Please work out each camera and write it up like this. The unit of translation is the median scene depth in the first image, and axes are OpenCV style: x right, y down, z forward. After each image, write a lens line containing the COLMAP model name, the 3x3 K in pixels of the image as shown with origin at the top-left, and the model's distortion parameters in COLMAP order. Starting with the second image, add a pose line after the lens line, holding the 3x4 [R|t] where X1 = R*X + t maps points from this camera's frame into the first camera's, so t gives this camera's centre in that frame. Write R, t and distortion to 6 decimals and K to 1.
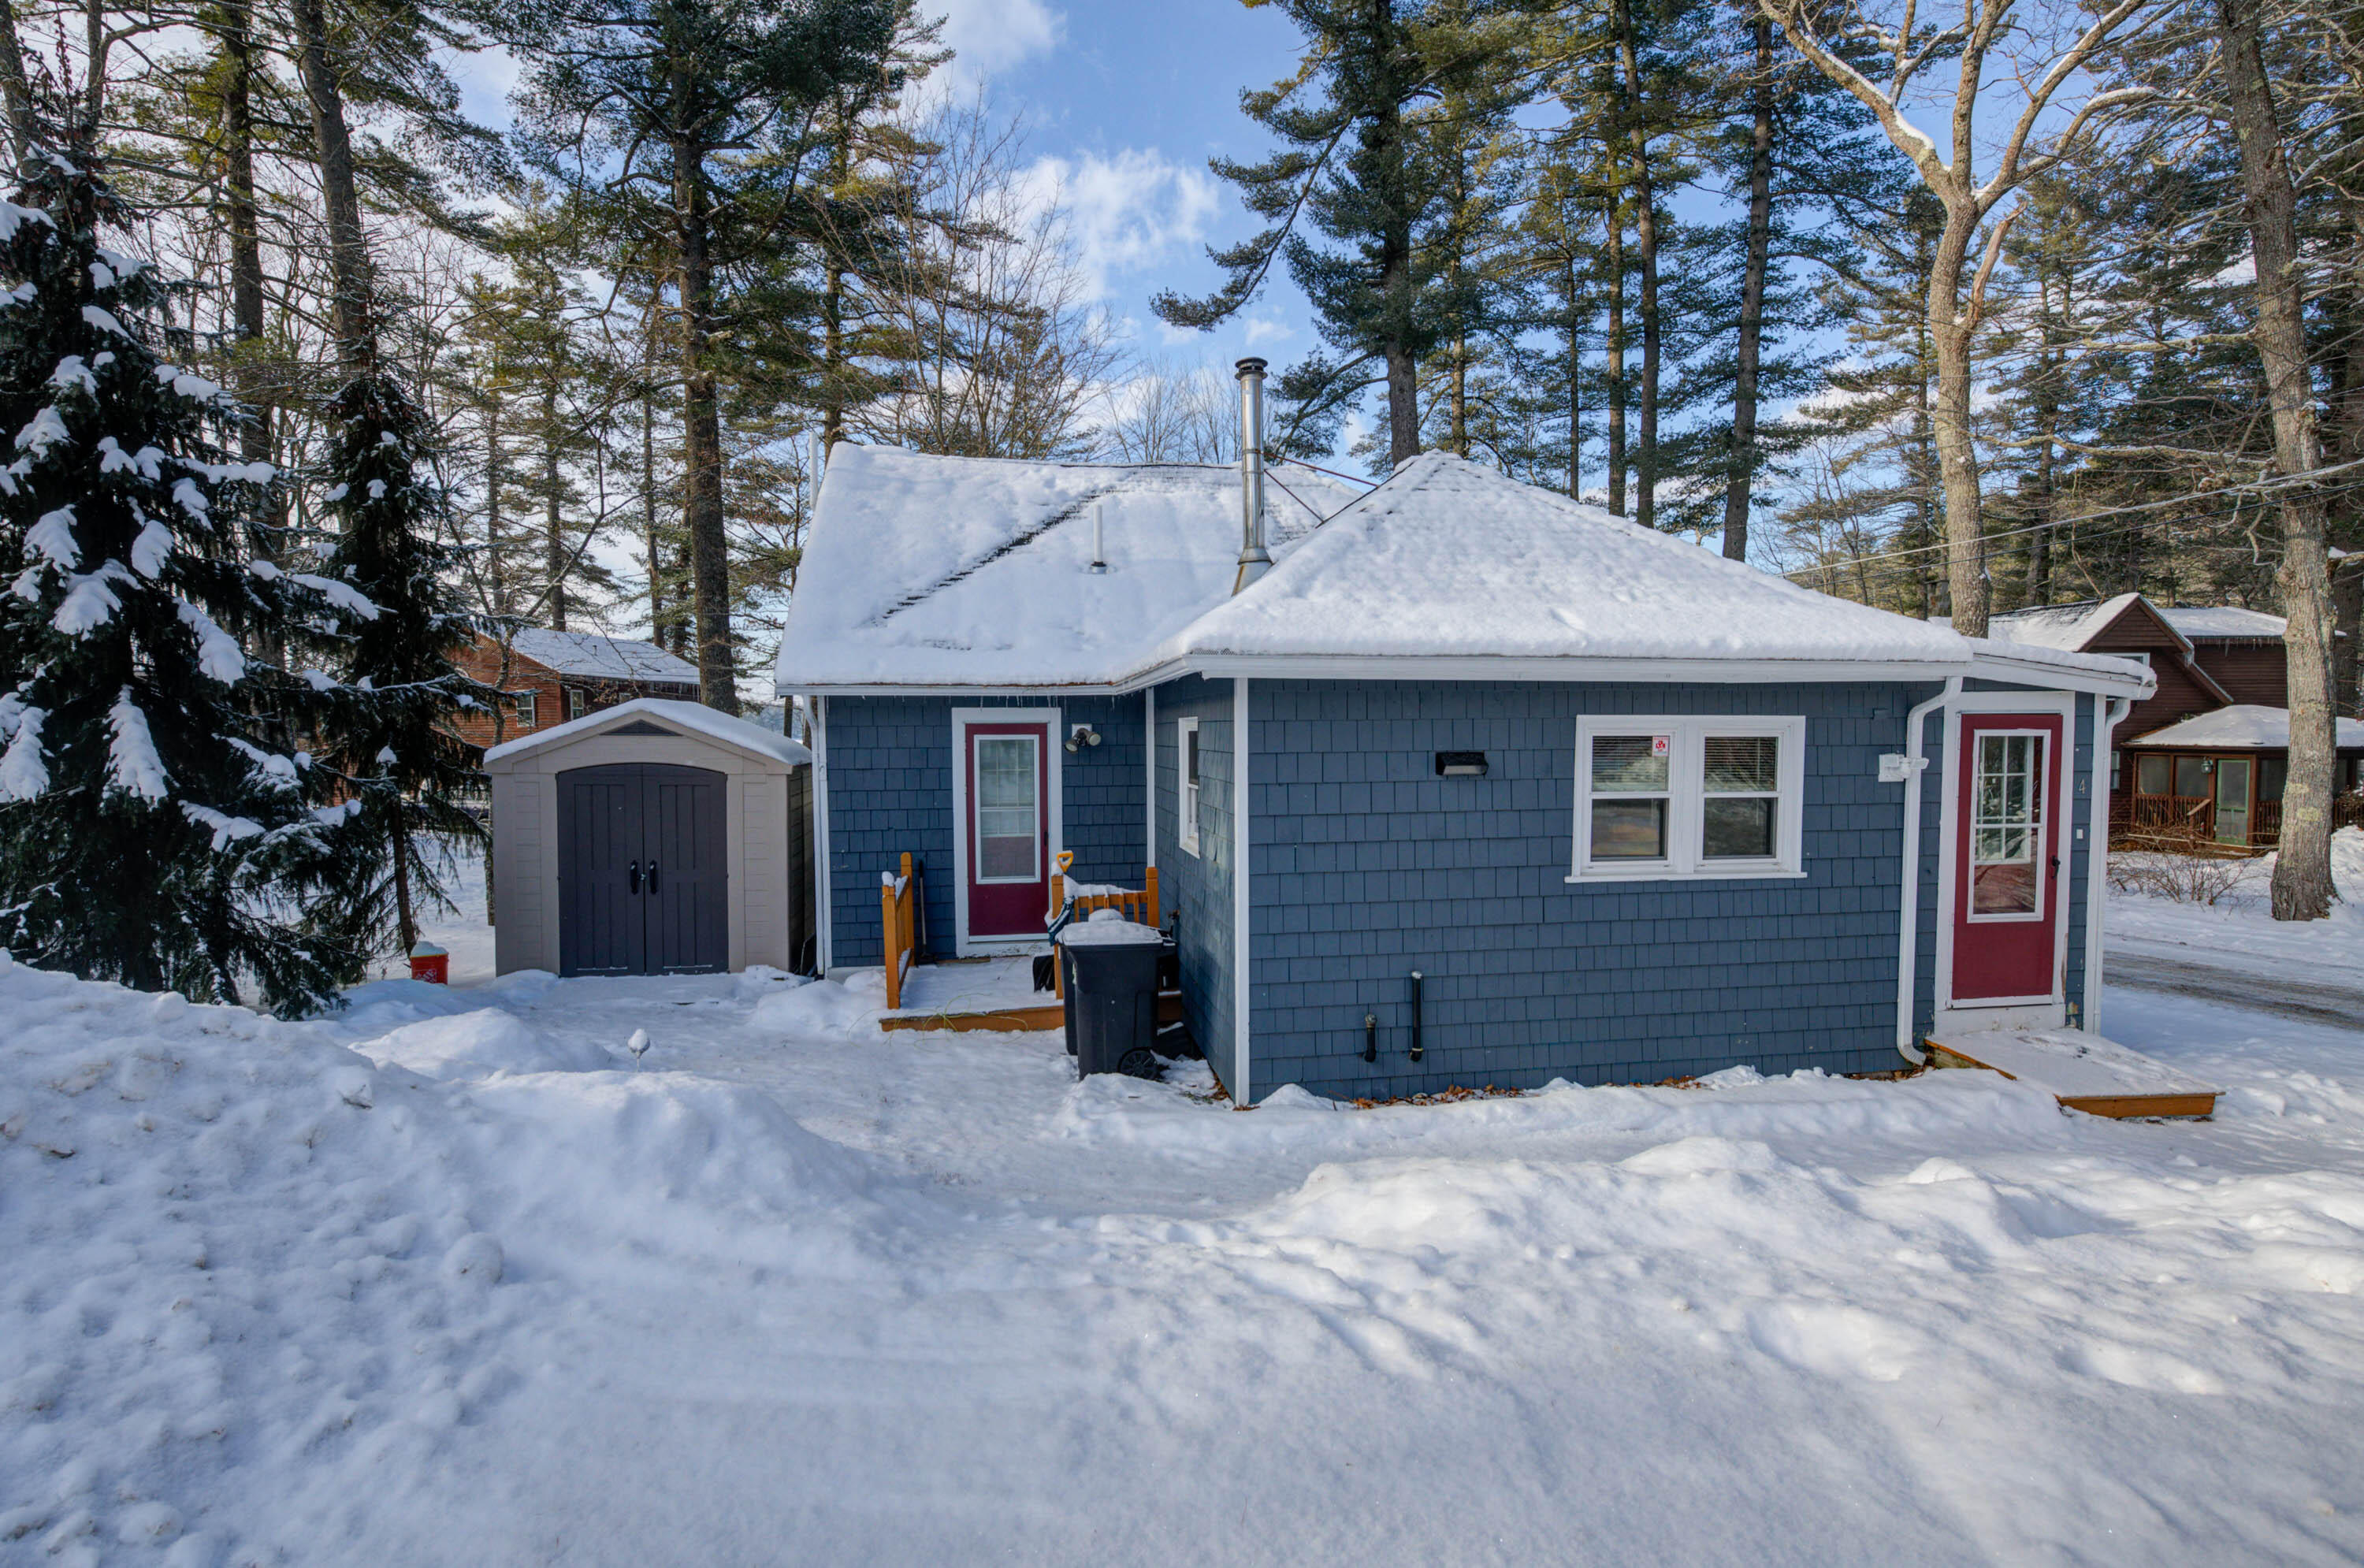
lens RADIAL K [[1081.6, 0, 1182.0], [0, 1081.6, 784.0], [0, 0, 1]] dist [0.016053, -0.010141]
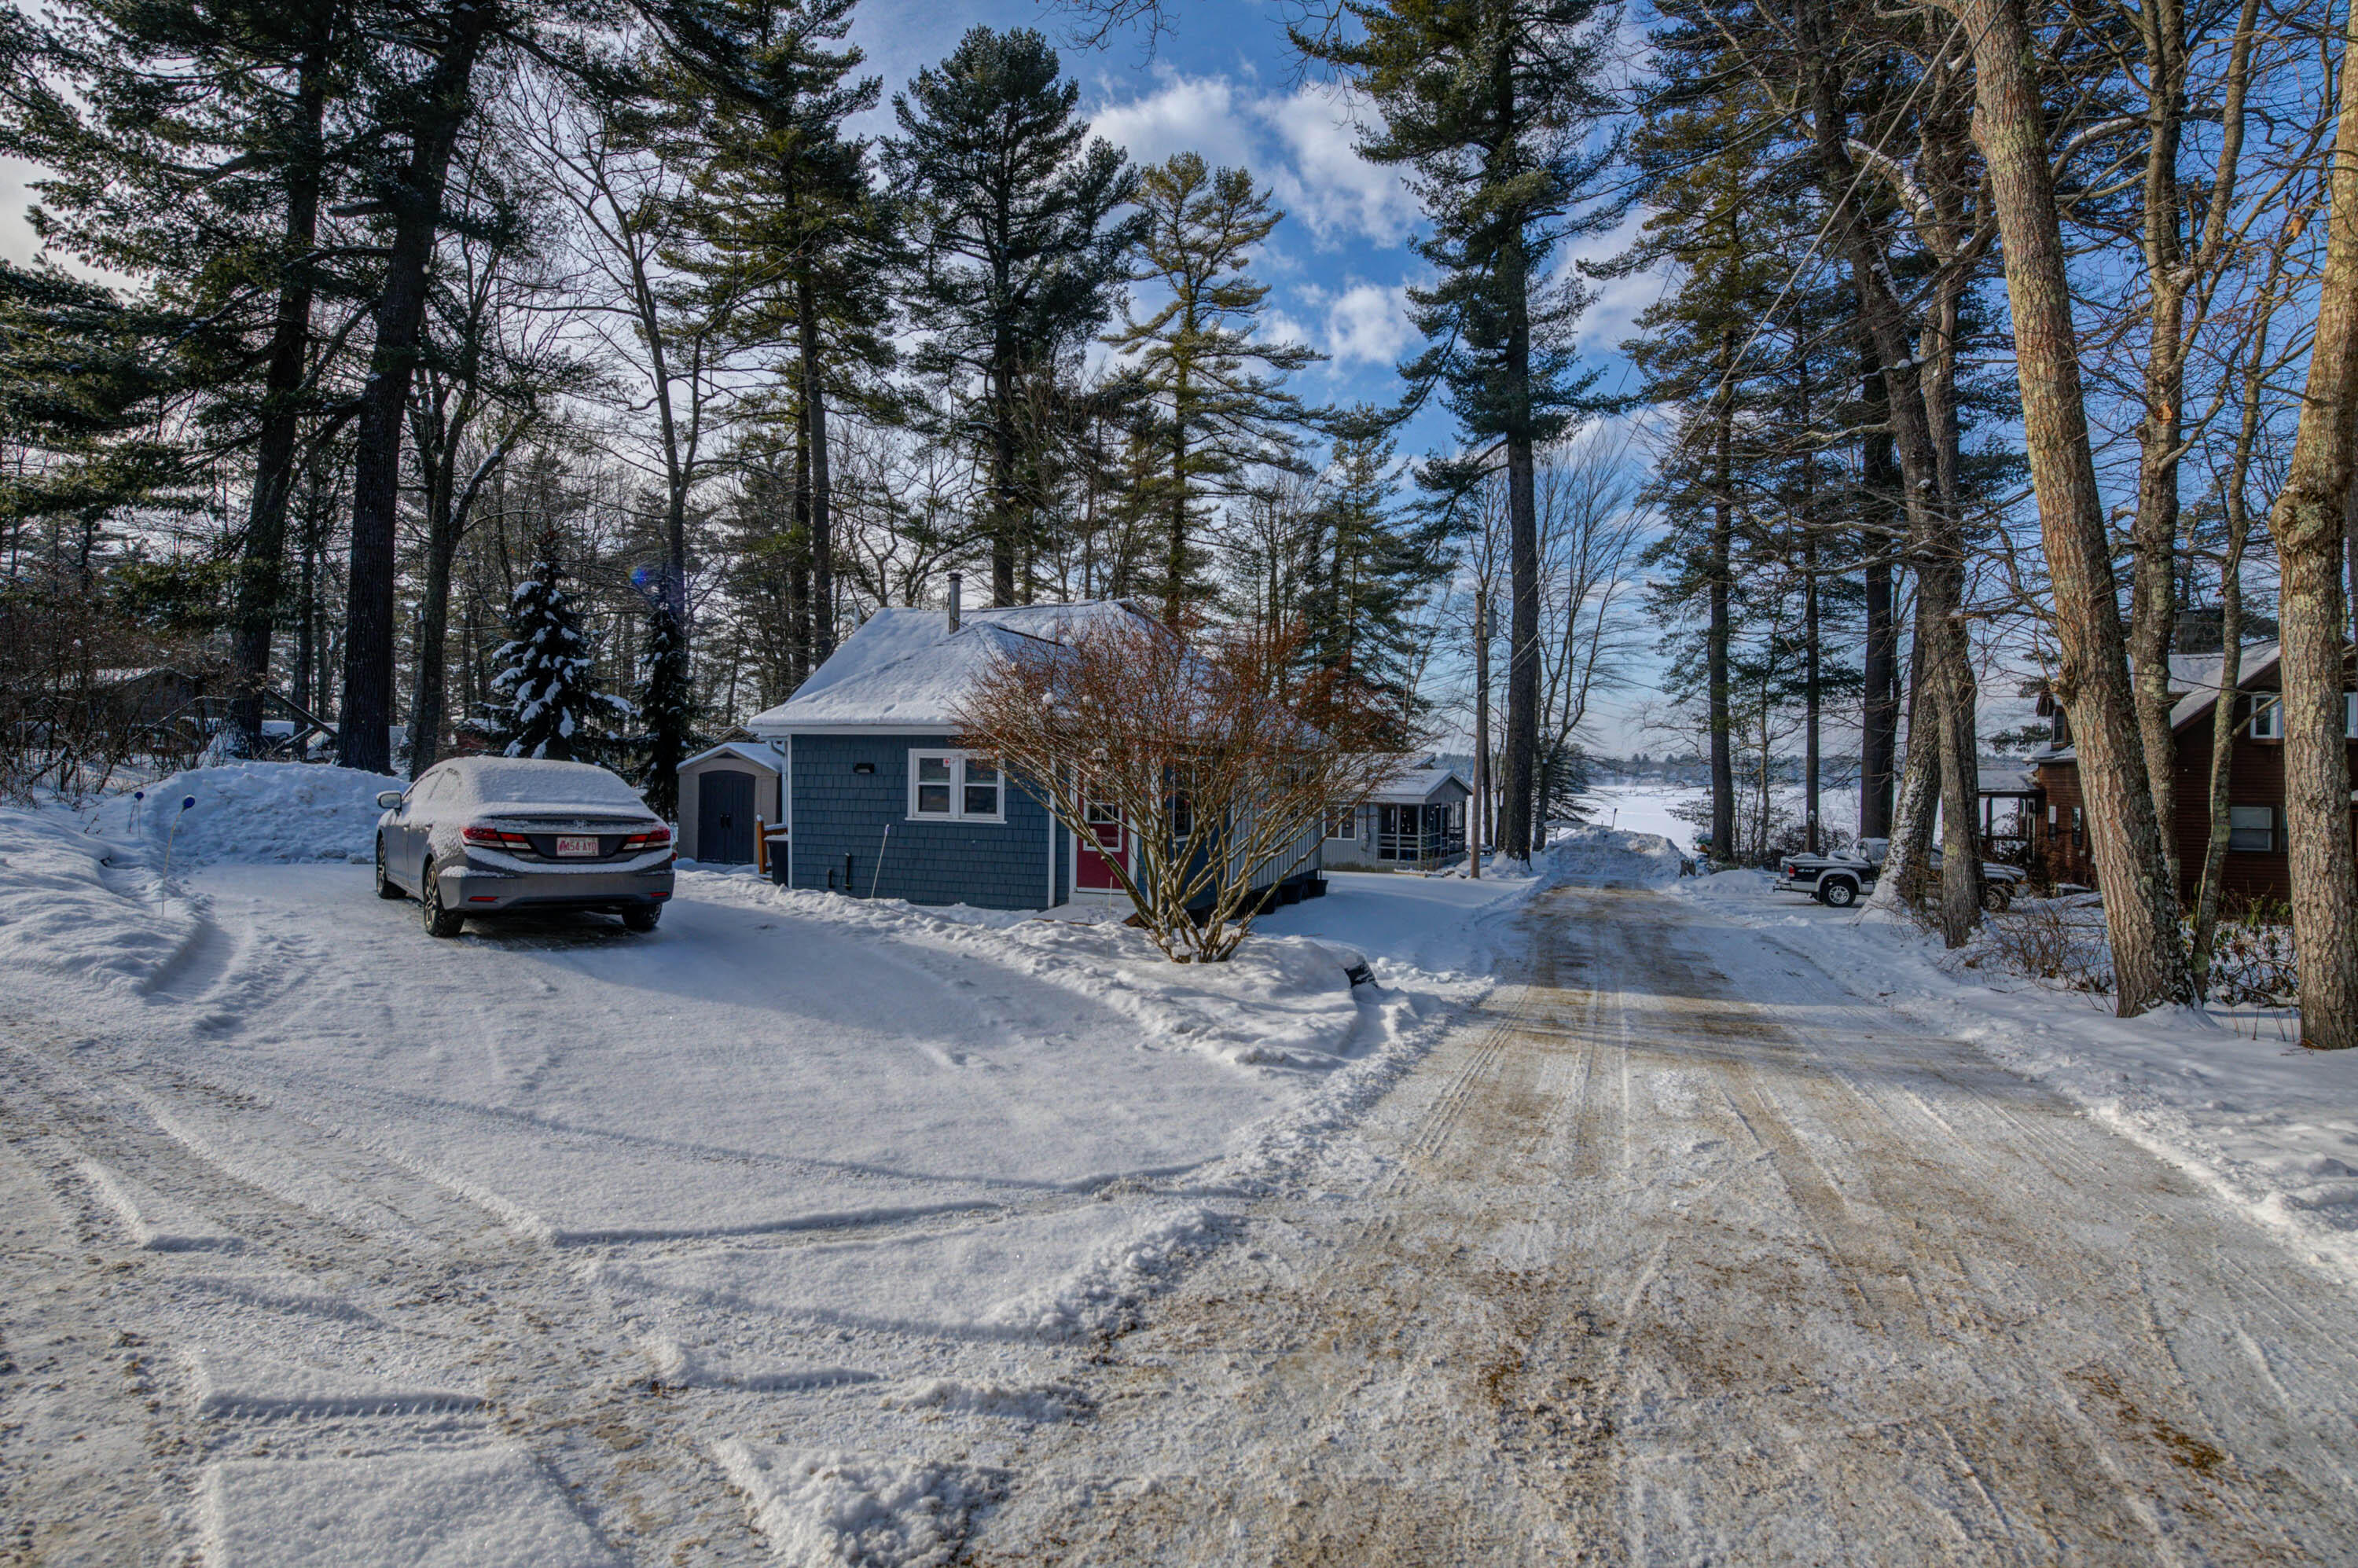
lens RADIAL K [[1212.5, 0, 1222.2], [0, 1212.5, 769.5], [0, 0, 1]] dist [0.002037, 0.000104]
pose [[0.870543, 0.012124, -0.491944, 2.182570], [-0.040748, 0.998039, -0.047512, 0.076572], [0.490403, 0.061407, 0.869330, -0.932821]]
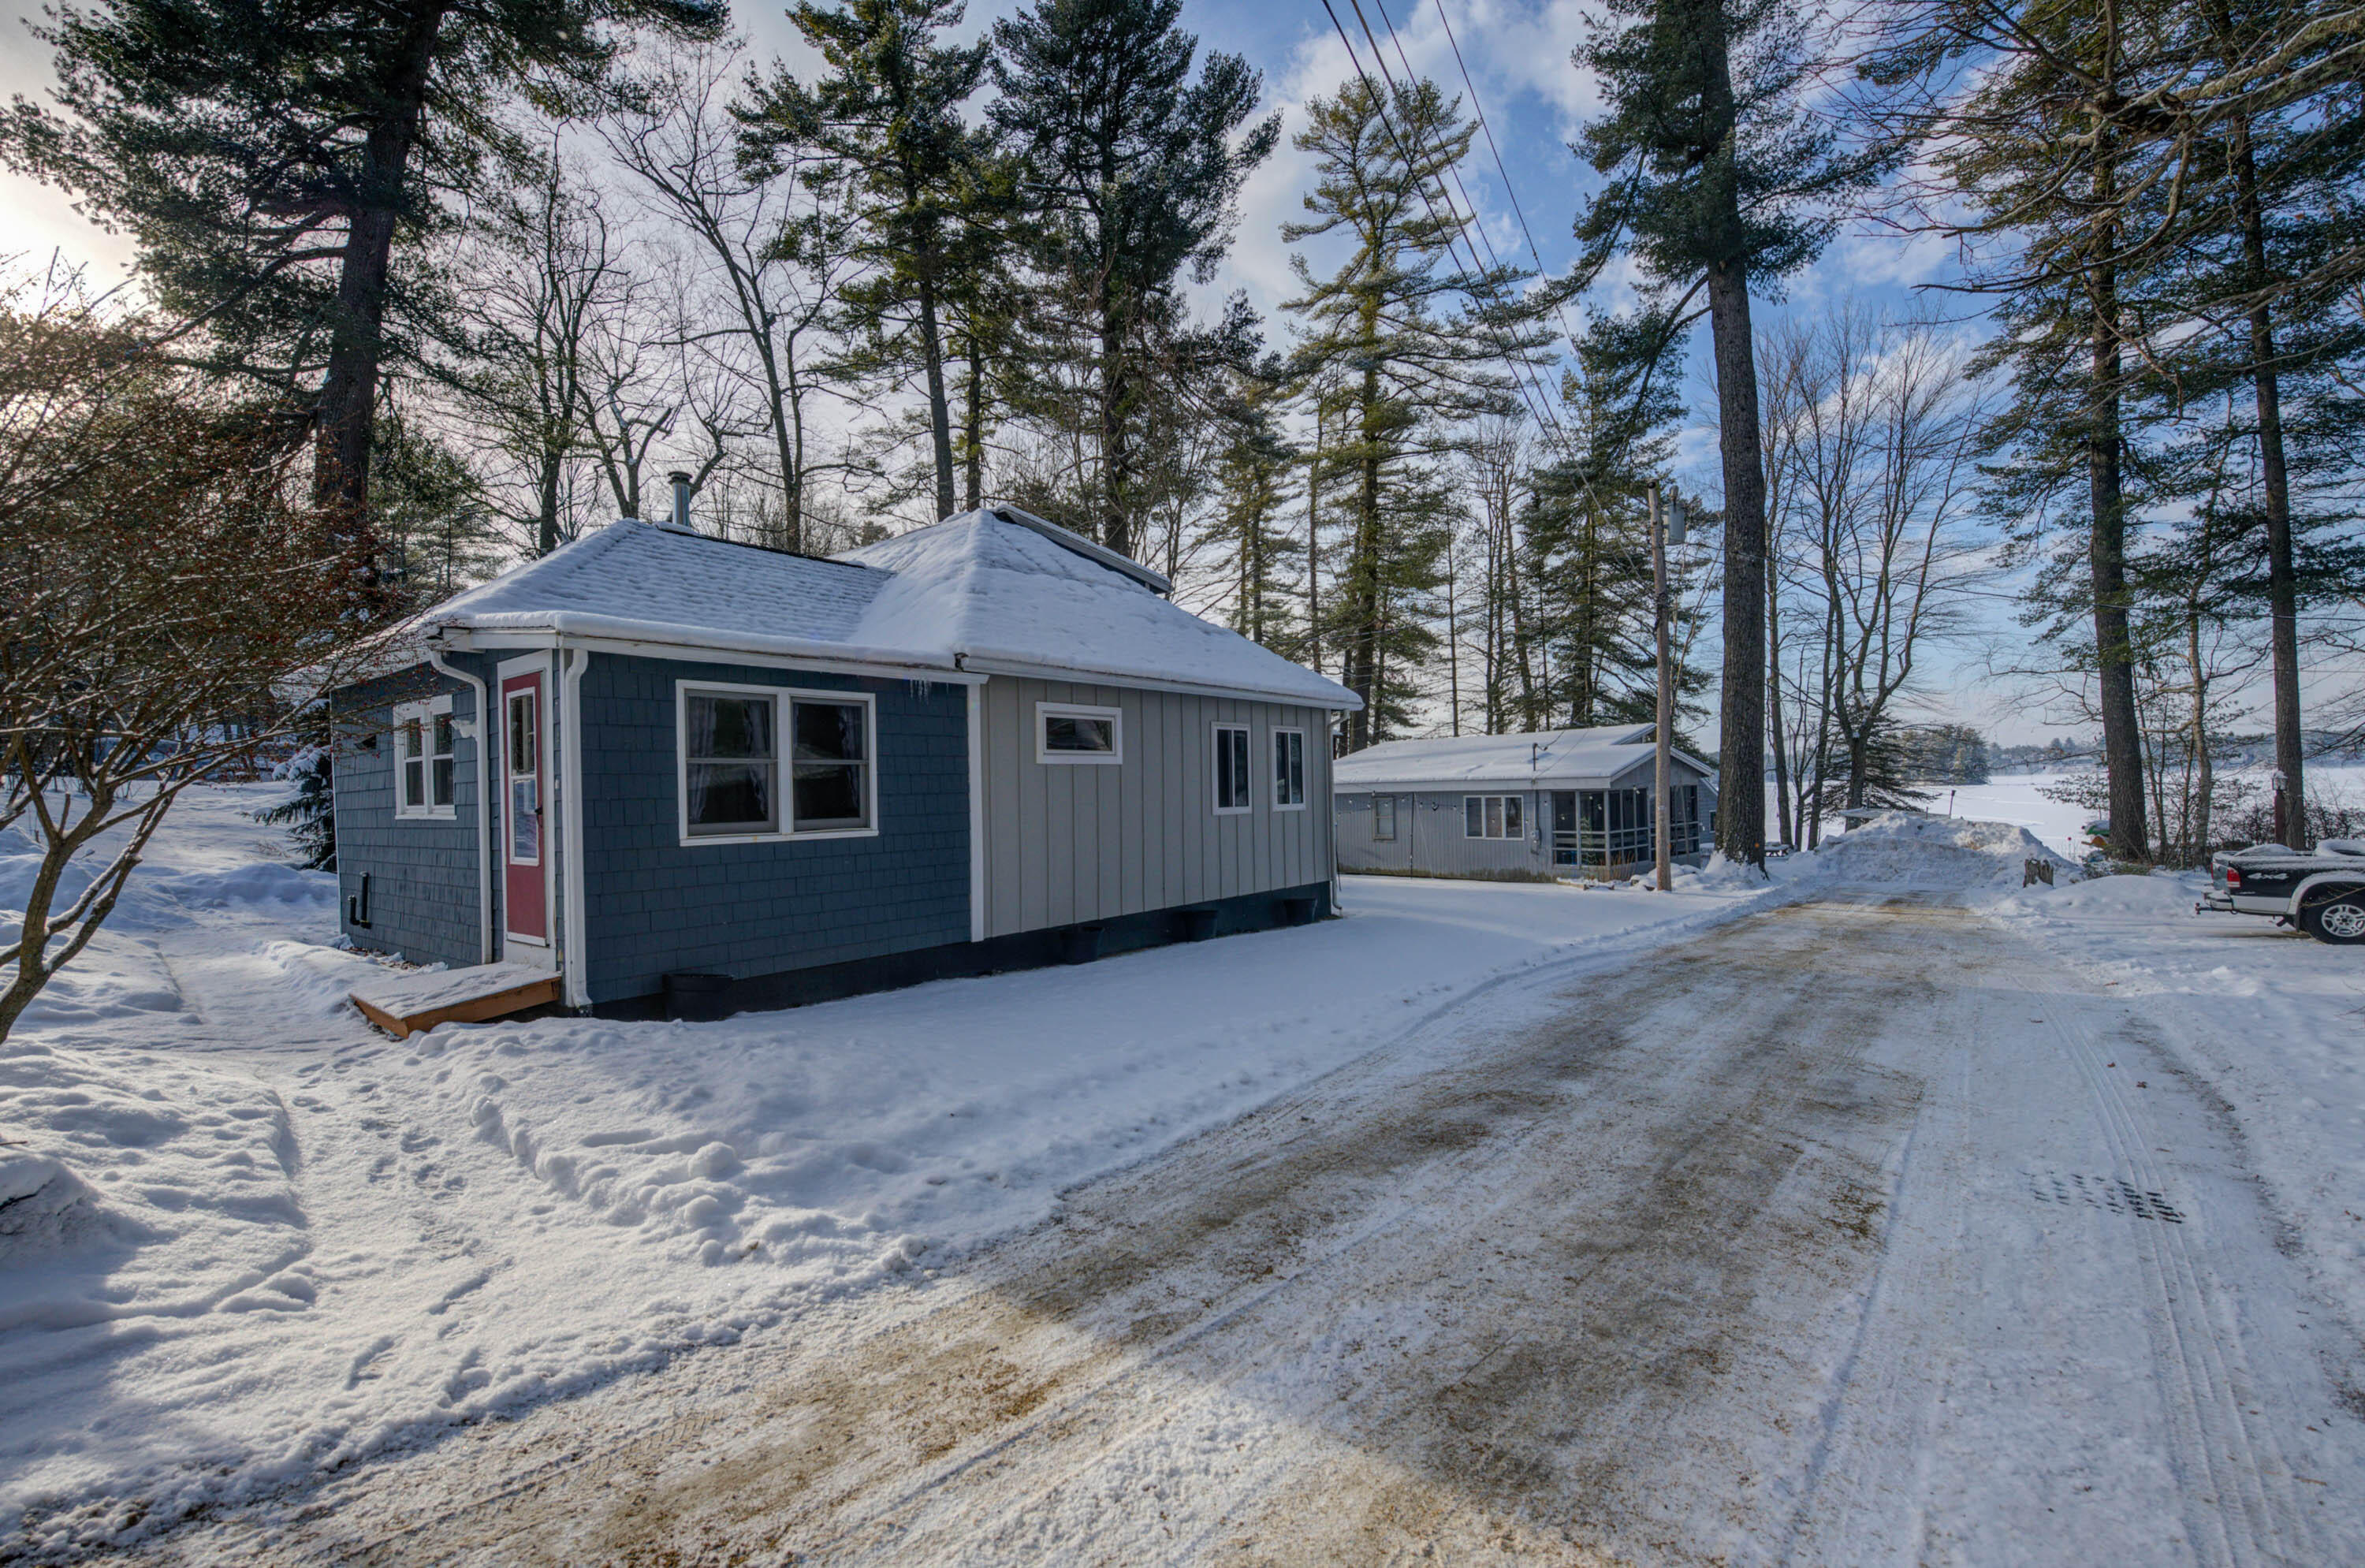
lens RADIAL K [[1082.1, 0, 1182.5], [0, 1082.1, 784.0], [0, 0, 1]] dist [0.016053, -0.010141]
pose [[0.647003, -0.020046, -0.762223, 2.132162], [-0.015316, 0.999111, -0.039277, 0.081262], [0.762333, 0.037086, 0.646121, 0.723386]]
